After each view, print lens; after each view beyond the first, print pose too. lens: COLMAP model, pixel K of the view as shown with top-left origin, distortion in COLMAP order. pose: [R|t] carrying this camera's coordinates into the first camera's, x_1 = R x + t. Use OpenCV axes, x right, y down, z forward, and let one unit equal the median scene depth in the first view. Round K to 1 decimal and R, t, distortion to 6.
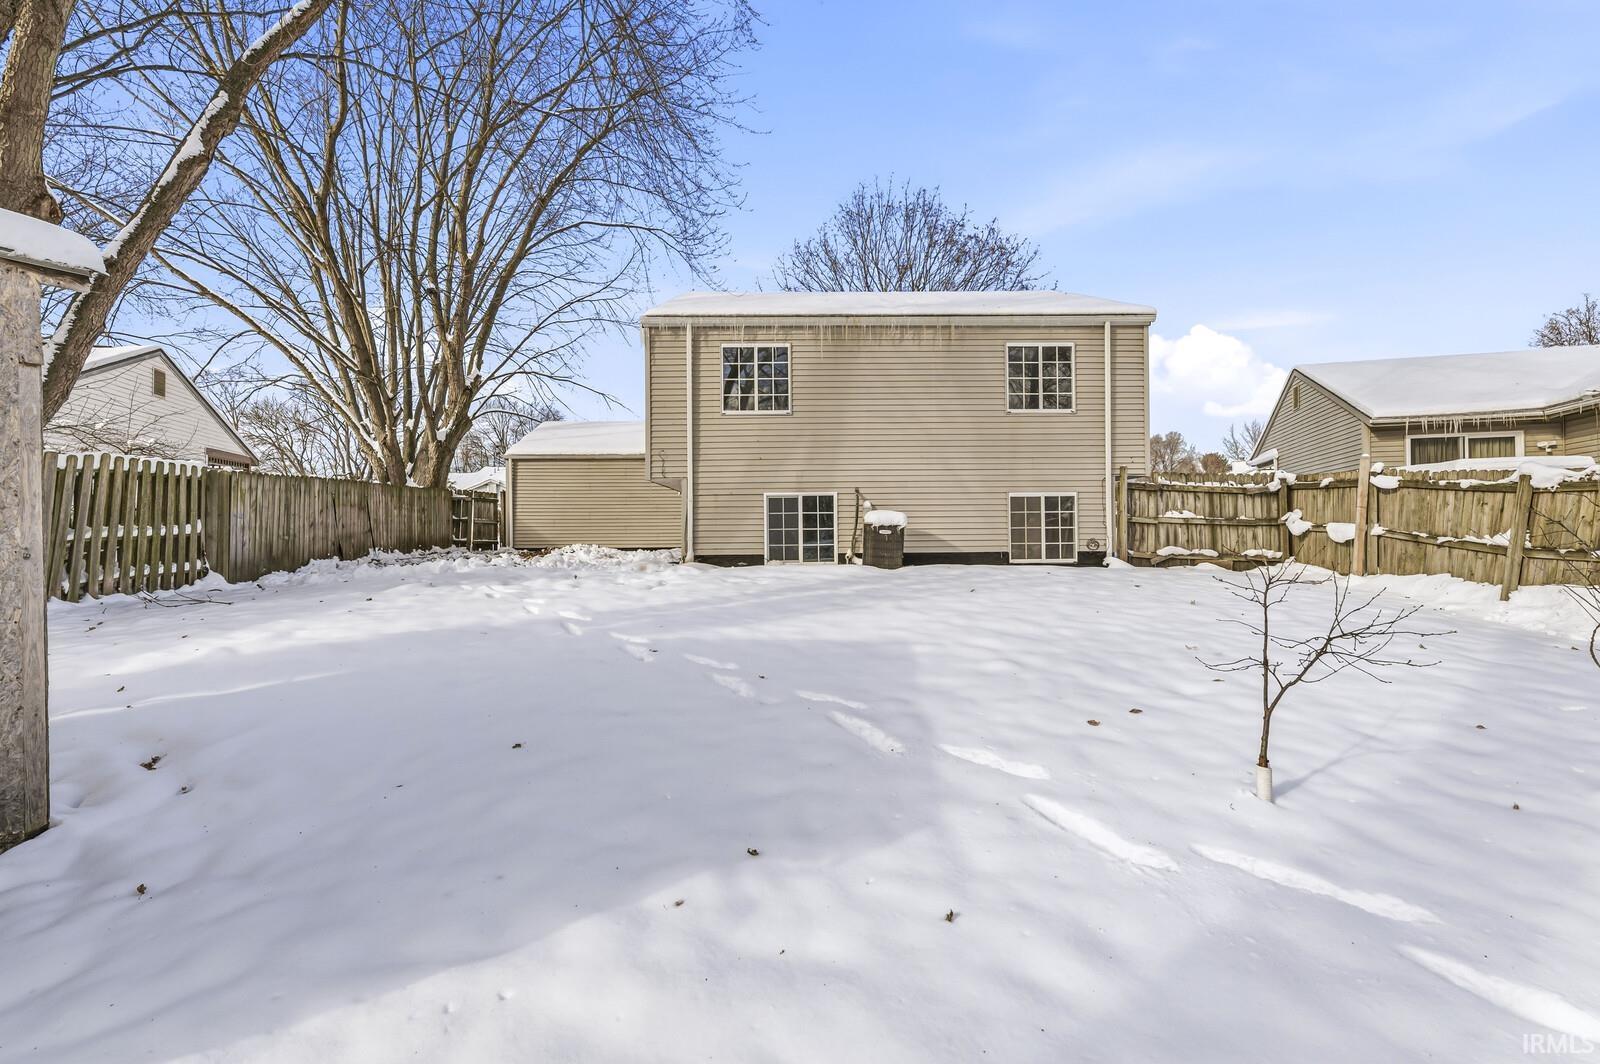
lens RADIAL K [[696.2, 0, 800.9], [0, 696.2, 525.0], [0, 0, 1]] dist [0.000498, -0.000220]
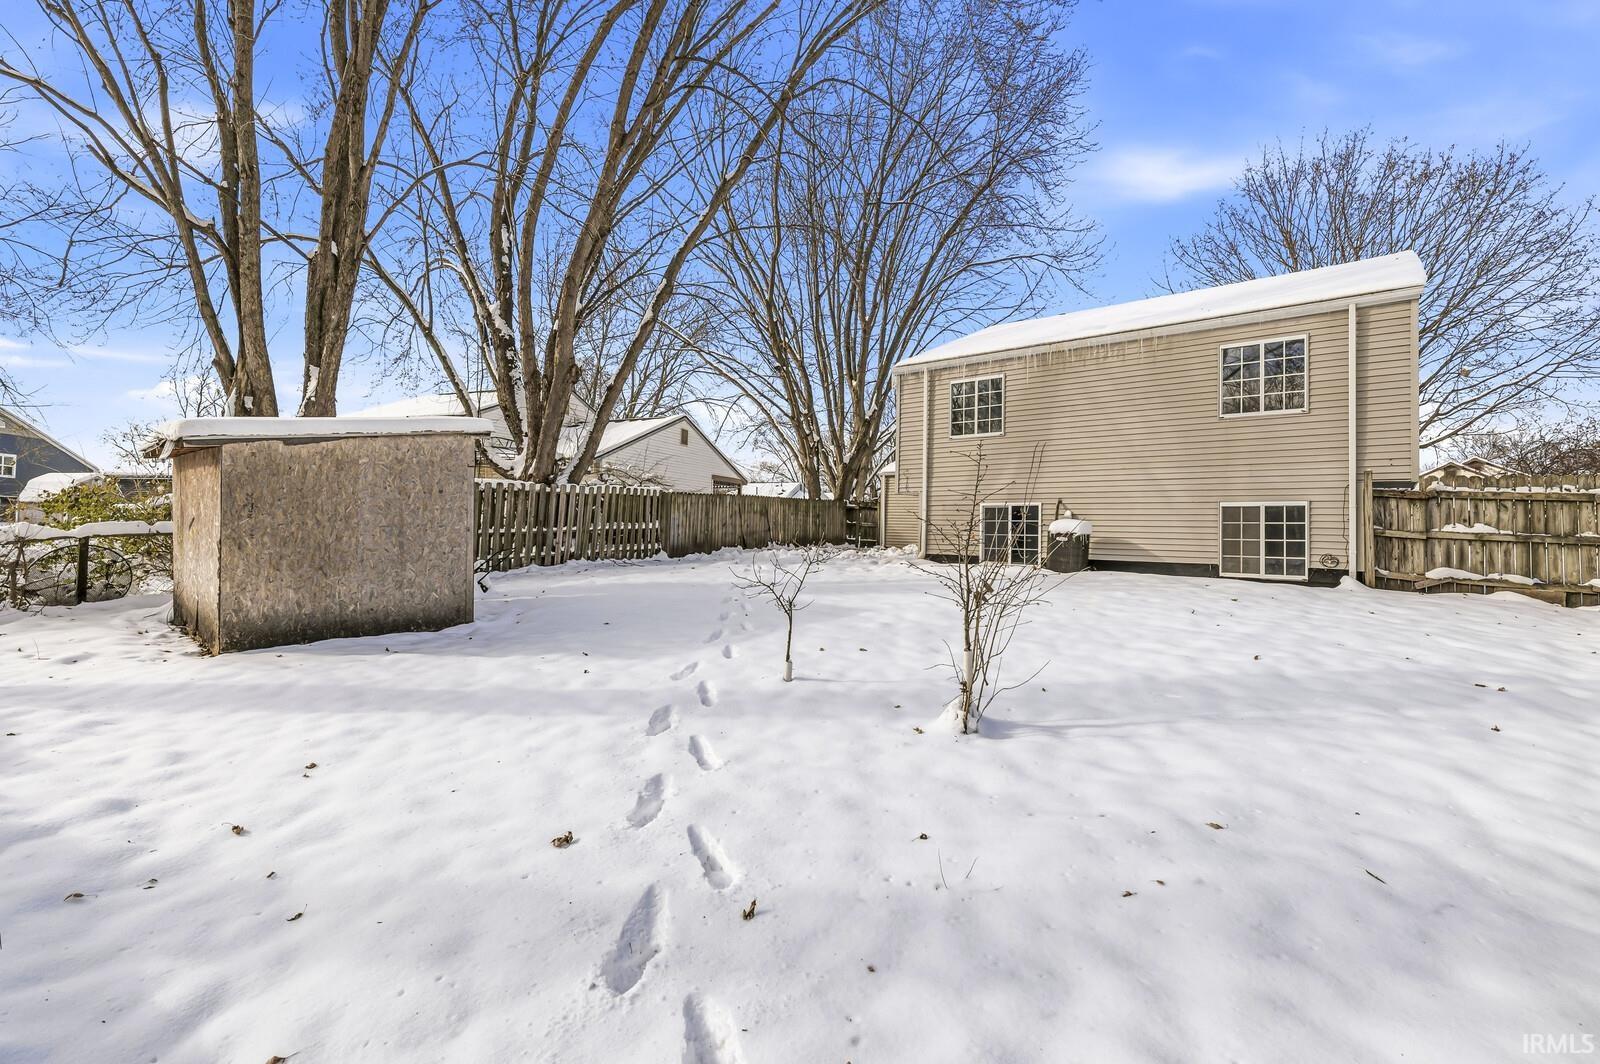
lens RADIAL K [[696.2, 0, 800.9], [0, 696.2, 525.0], [0, 0, 1]] dist [0.000498, -0.000220]
pose [[0.764738, 0.015996, -0.644143, 0.473999], [-0.022484, 0.999745, -0.001867, -0.000718], [0.643949, 0.015911, 0.764903, -0.095870]]
